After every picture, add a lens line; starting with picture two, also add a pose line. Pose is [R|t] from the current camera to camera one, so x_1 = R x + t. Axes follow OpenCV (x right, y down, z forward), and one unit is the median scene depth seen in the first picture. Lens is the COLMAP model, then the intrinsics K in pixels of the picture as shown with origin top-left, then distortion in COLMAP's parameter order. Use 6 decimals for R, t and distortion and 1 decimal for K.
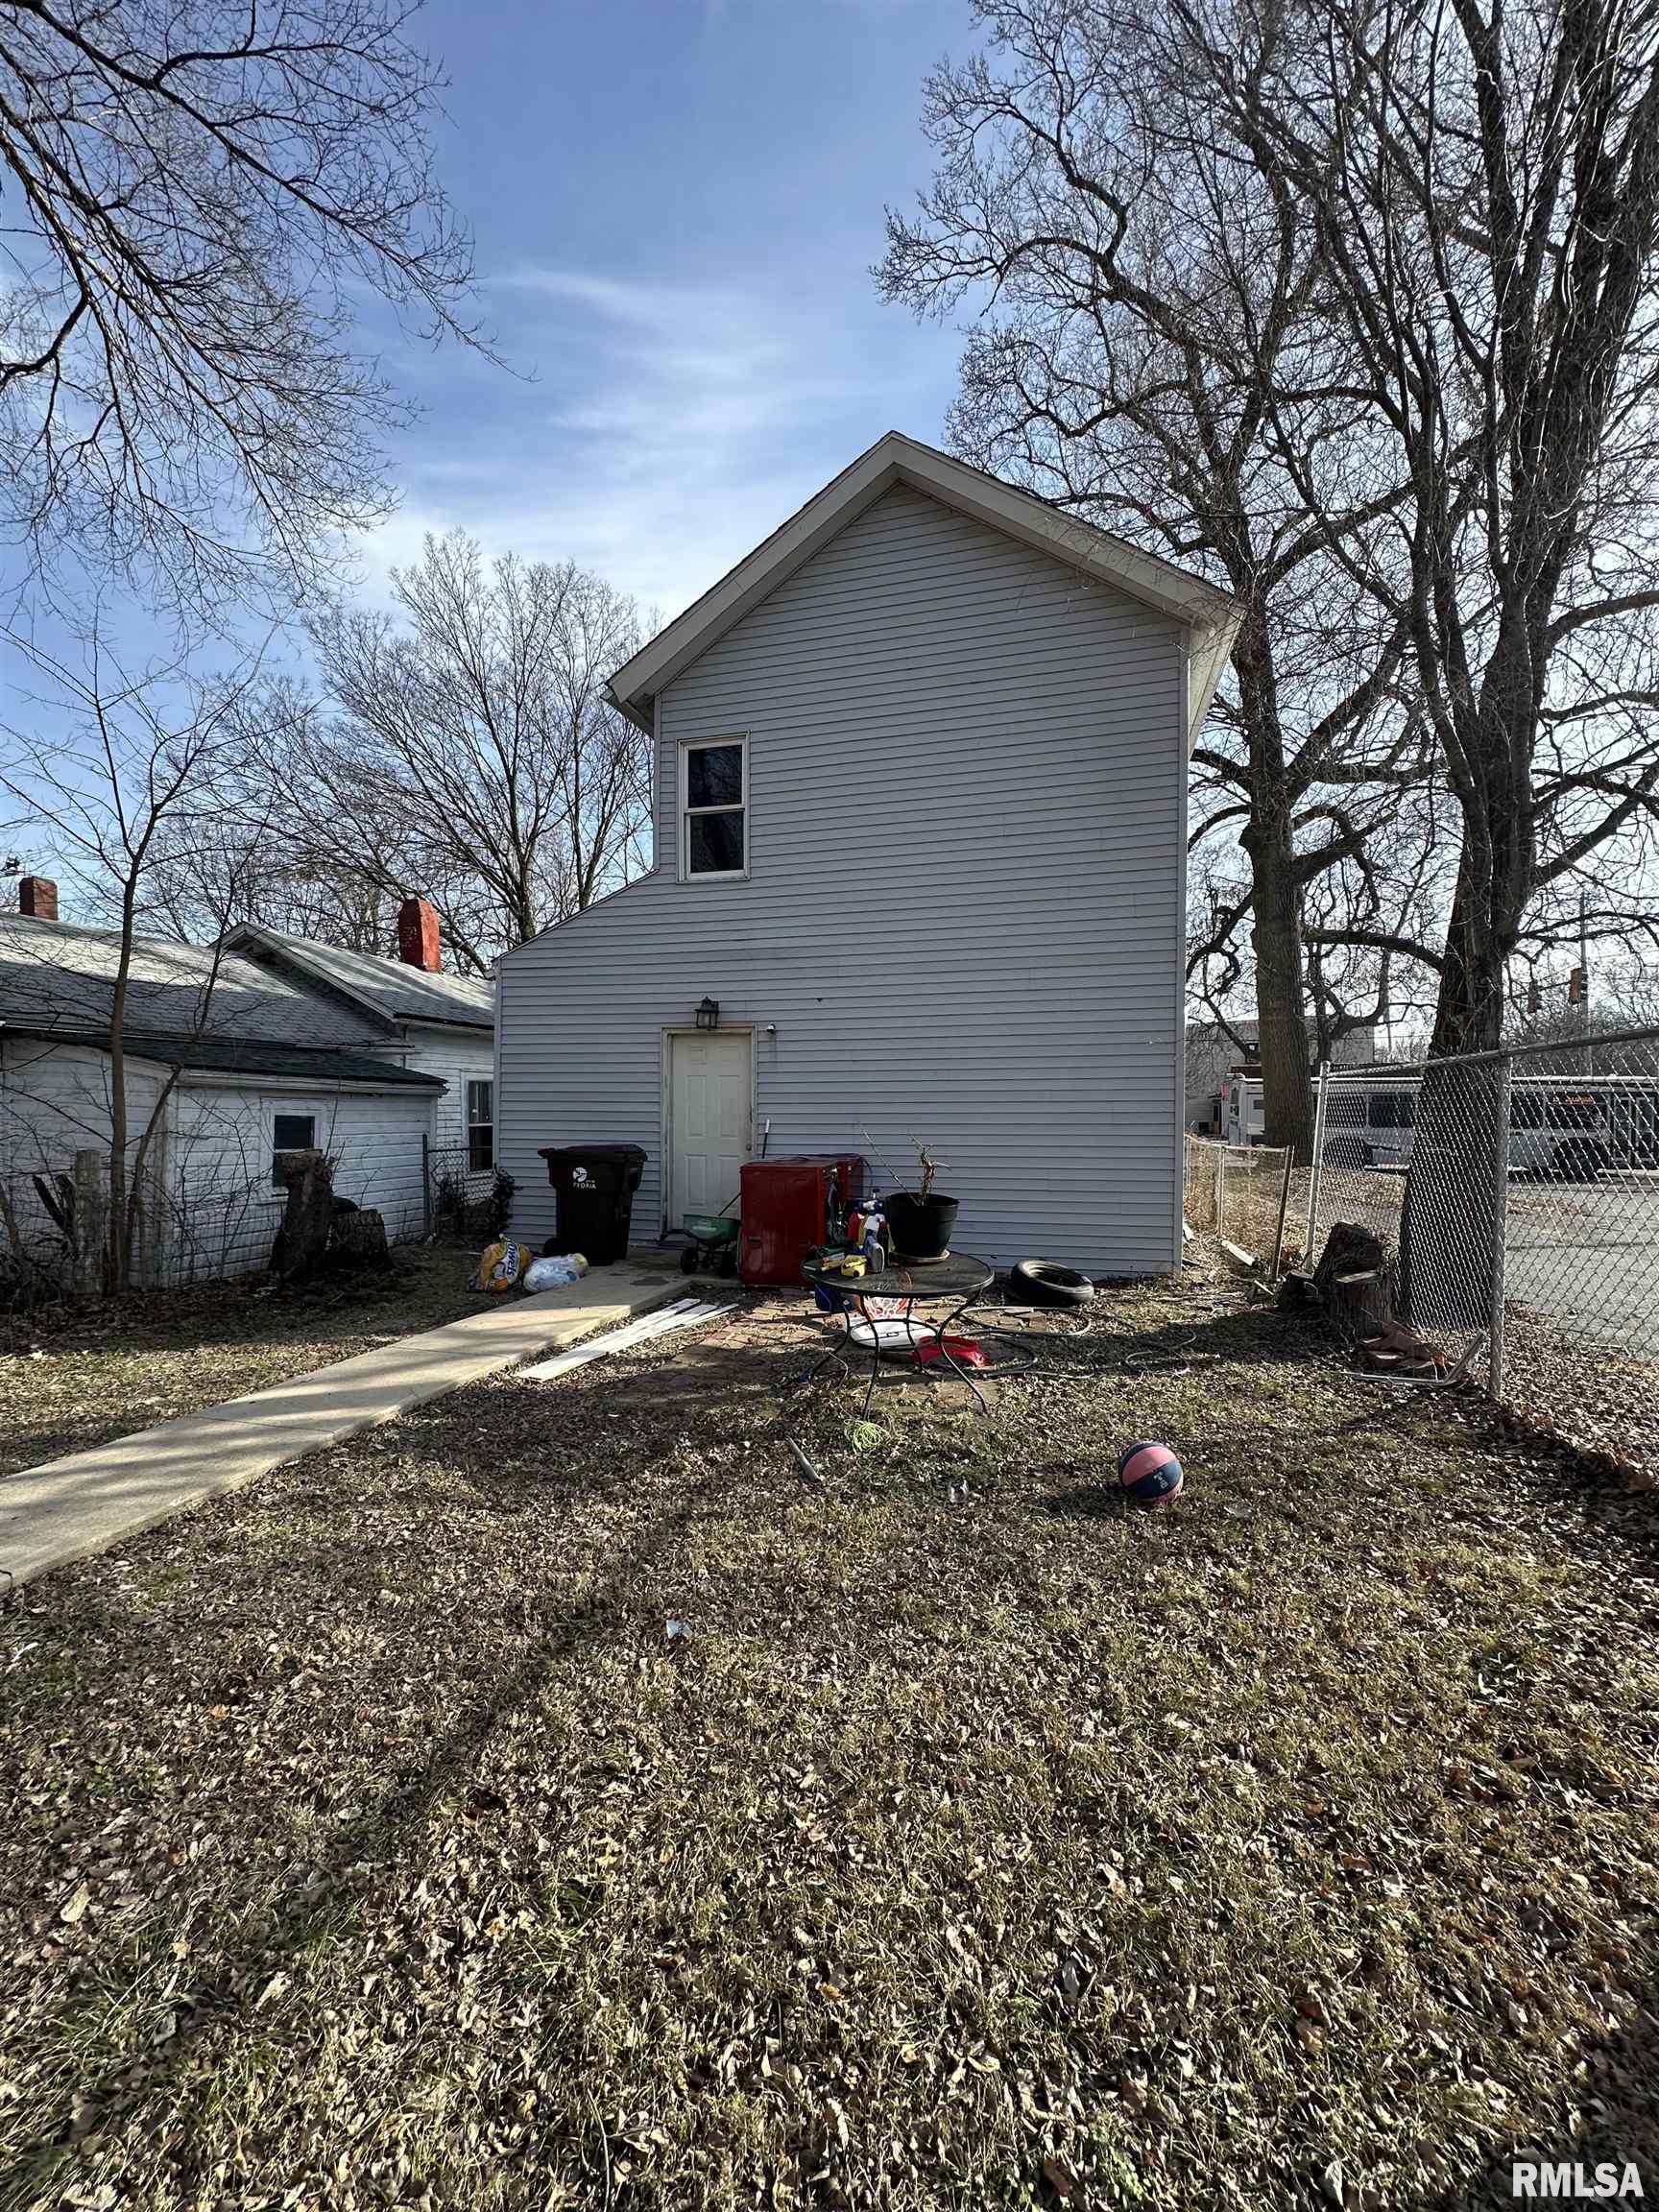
lens RADIAL K [[878.5, 0, 837.7], [0, 878.5, 1113.6], [0, 0, 1]] dist [0.000400, 0.001222]
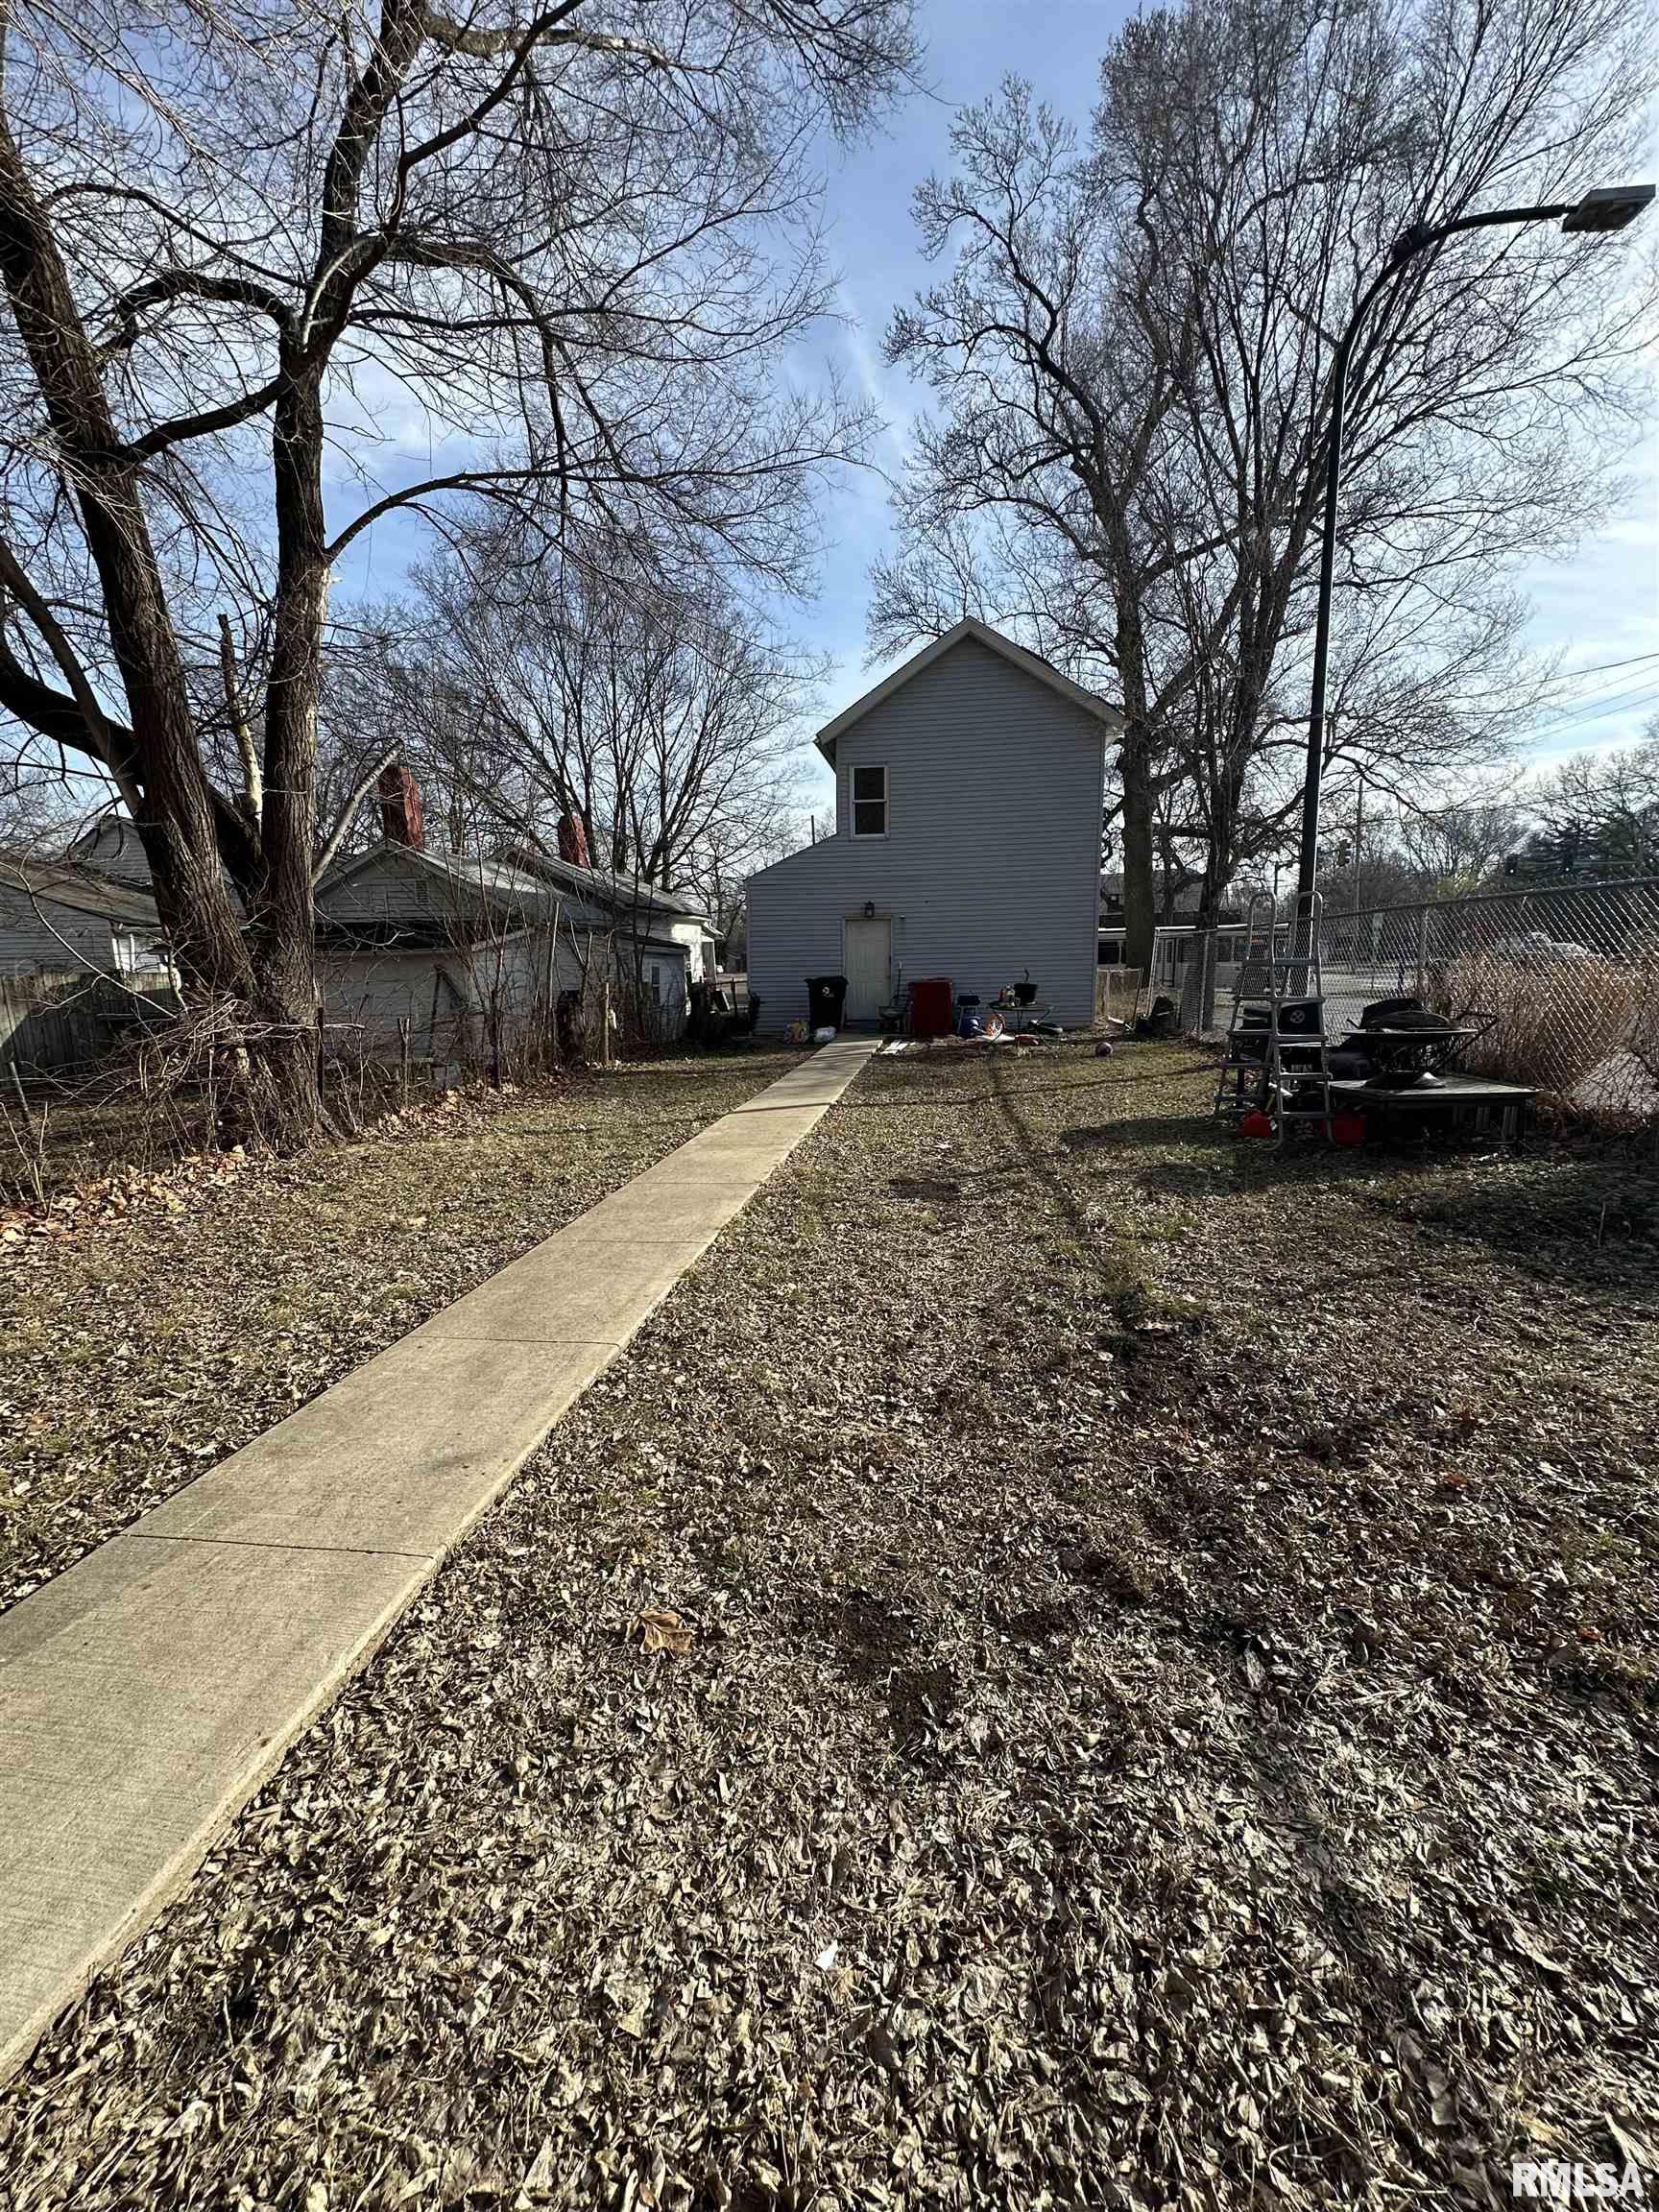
lens RADIAL K [[878.5, 0, 824.1], [0, 878.5, 1111.4], [0, 0, 1]] dist [0.000400, 0.001222]
pose [[0.990785, -0.046726, 0.127130, -0.516285], [0.024493, 0.984946, 0.171121, -0.005093], [-0.133212, -0.166430, 0.977014, -0.999986]]
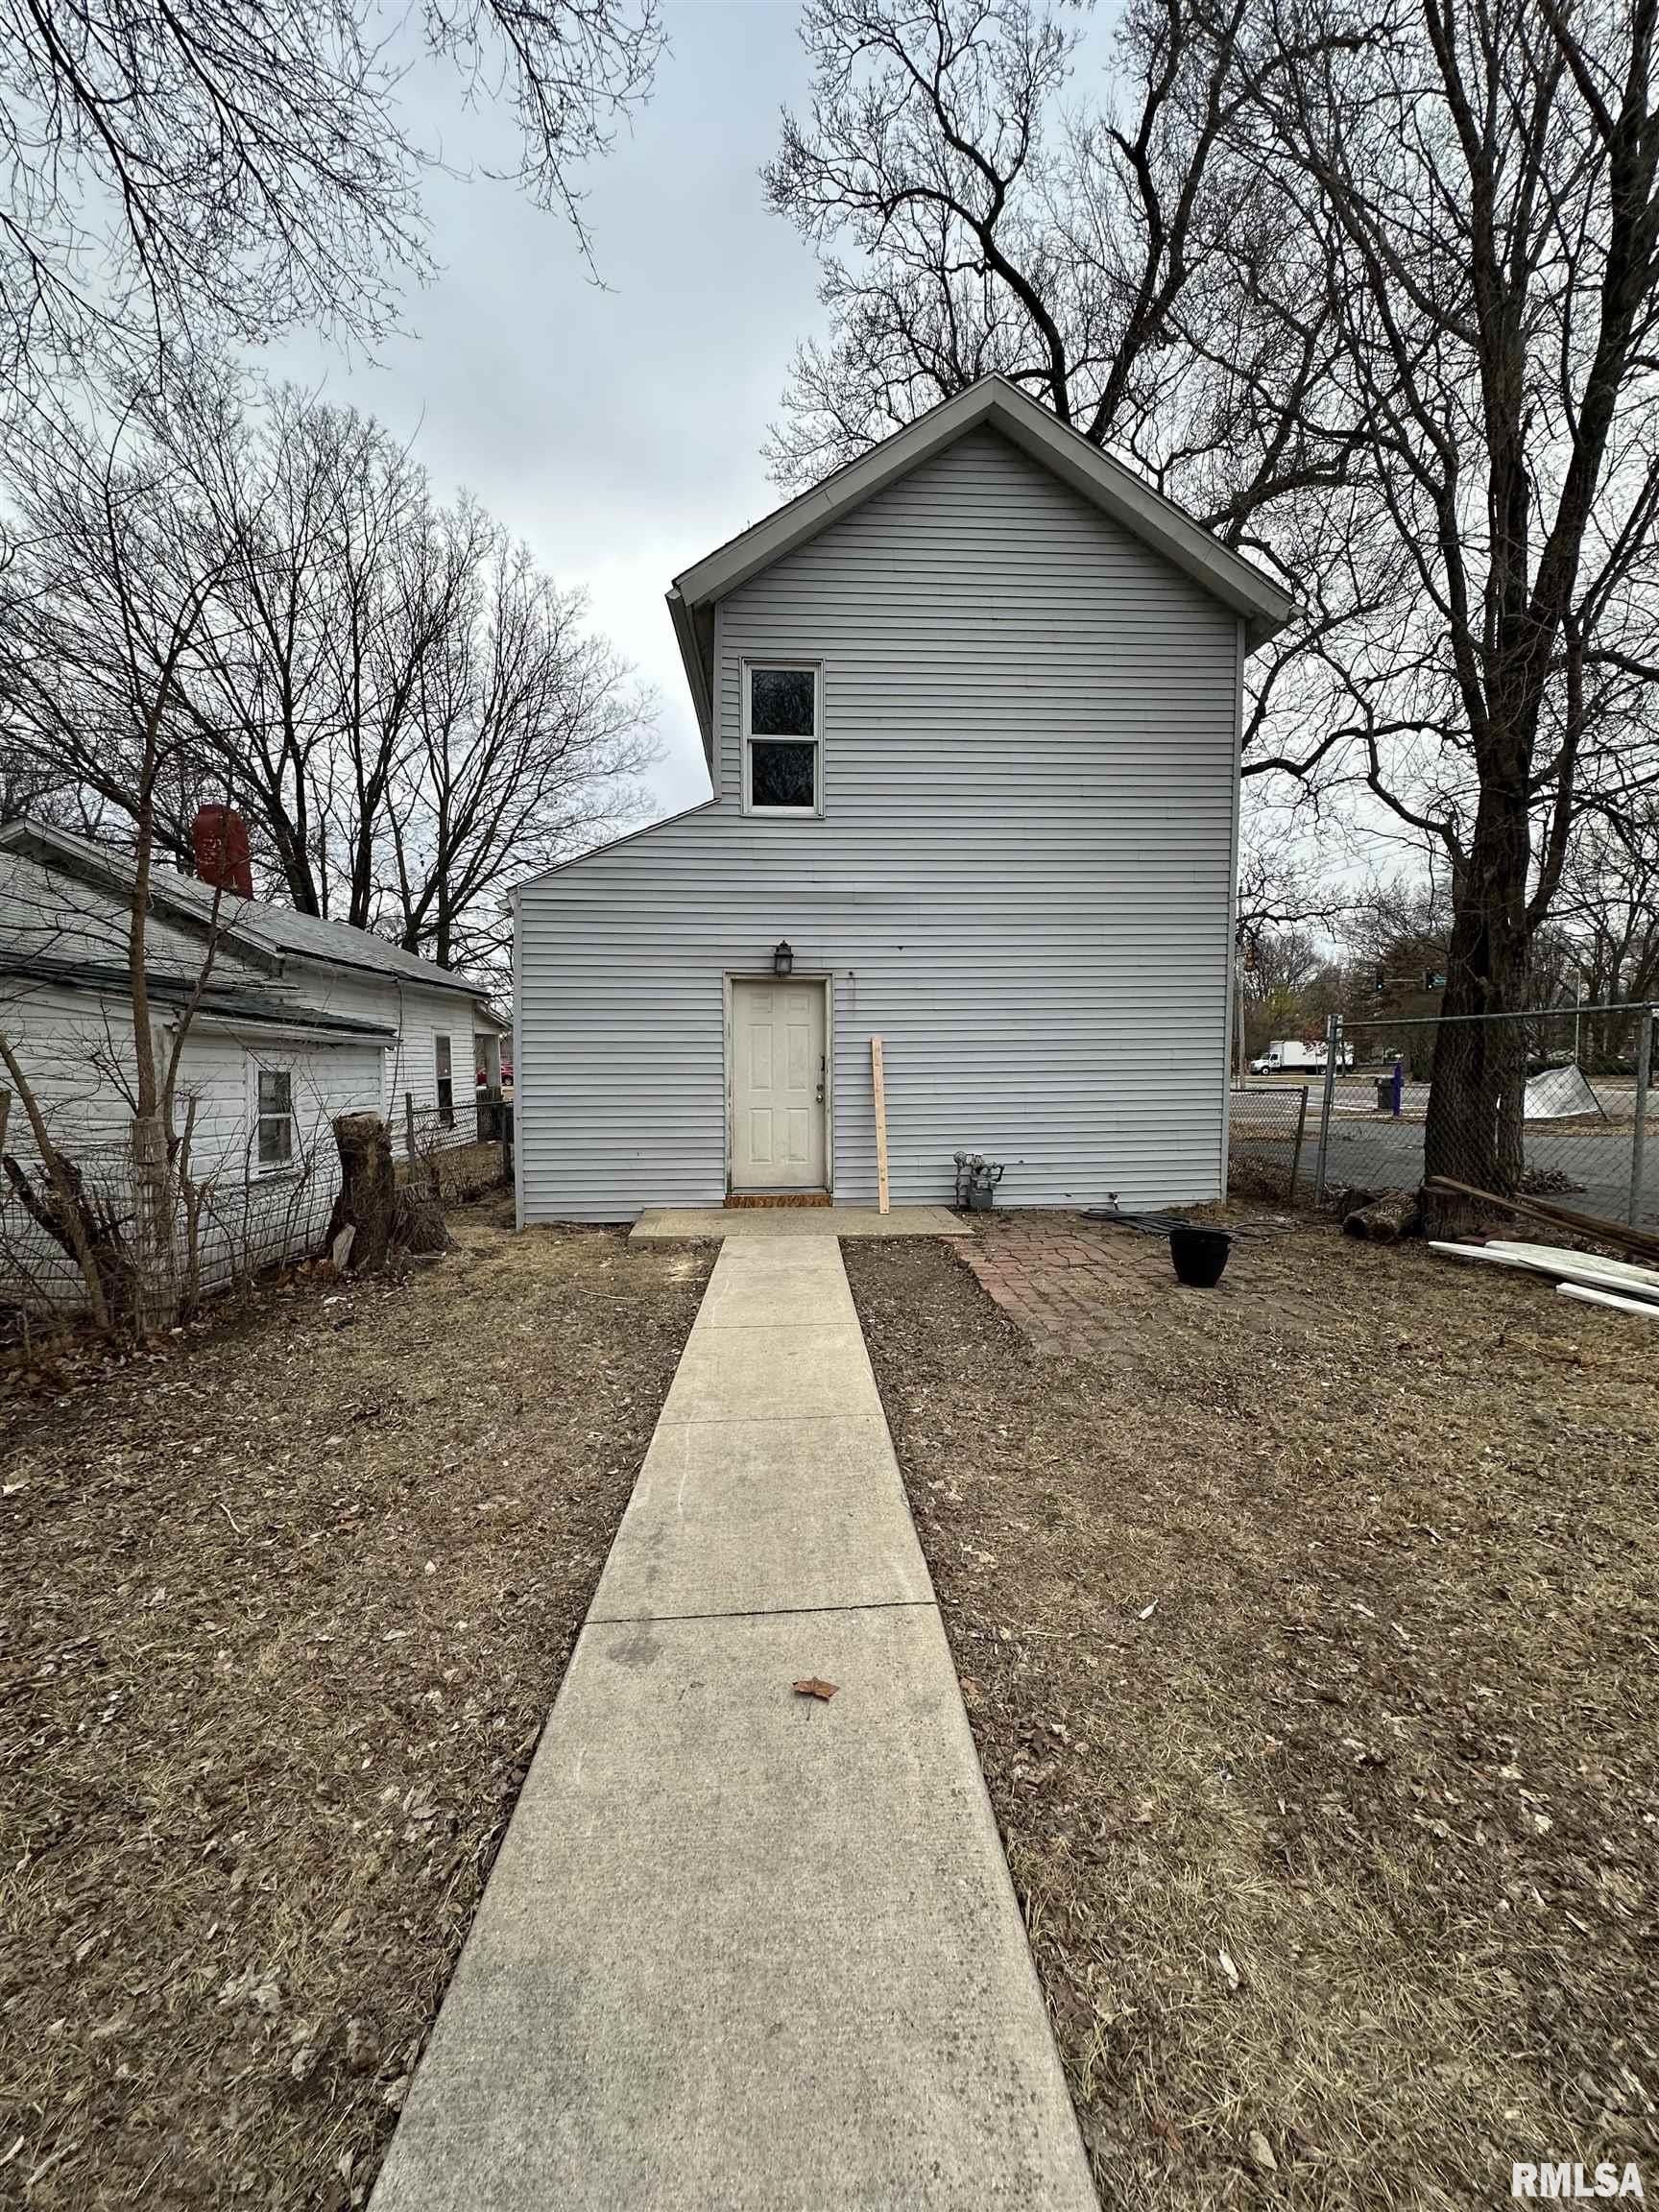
lens RADIAL K [[878.5, 0, 820.9], [0, 878.5, 1104.7], [0, 0, 1]] dist [0.000400, 0.001222]
pose [[0.951553, -0.027032, 0.306295, -0.395981], [0.014147, 0.998922, 0.044210, 0.002477], [-0.307160, -0.037735, 0.950909, 0.079020]]
